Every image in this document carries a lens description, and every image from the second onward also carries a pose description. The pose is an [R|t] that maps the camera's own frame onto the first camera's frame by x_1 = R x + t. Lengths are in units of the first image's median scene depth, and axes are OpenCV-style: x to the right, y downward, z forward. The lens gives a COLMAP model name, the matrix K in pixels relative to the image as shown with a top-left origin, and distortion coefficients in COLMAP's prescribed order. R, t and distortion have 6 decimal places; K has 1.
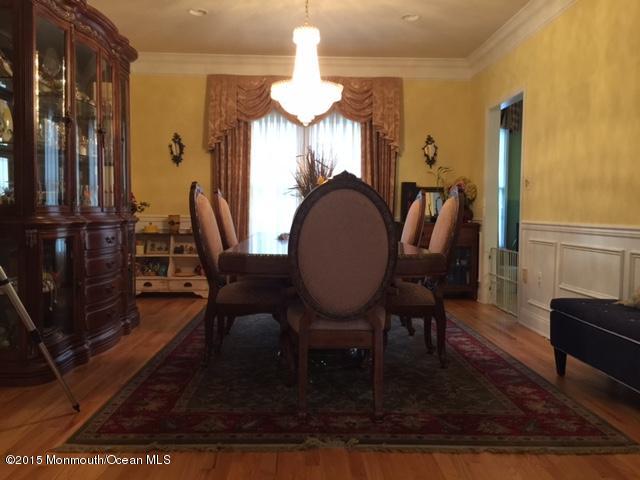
lens RADIAL K [[543.6, 0, 311.1], [0, 543.6, 227.3], [0, 0, 1]] dist [0.052046, -0.056975]
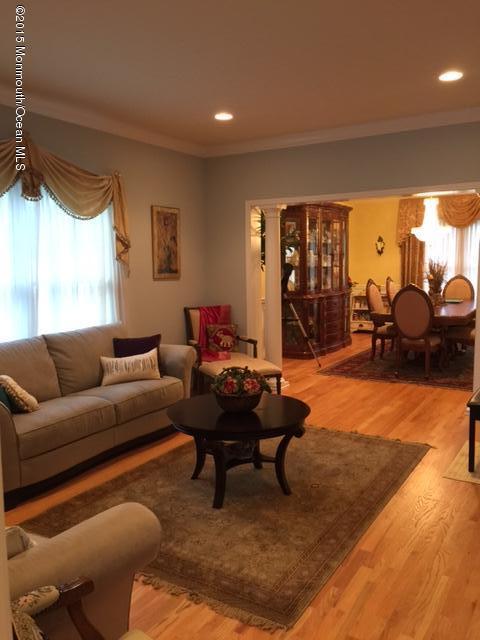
lens RADIAL K [[543.6, 0, 240.1], [0, 543.6, 319.2], [0, 0, 1]] dist [0.052046, -0.056975]
pose [[0.841576, 0.037283, -0.538850, 0.484388], [0.007364, 0.996730, 0.080464, -0.091586], [0.540088, -0.071685, 0.838550, -1.037032]]
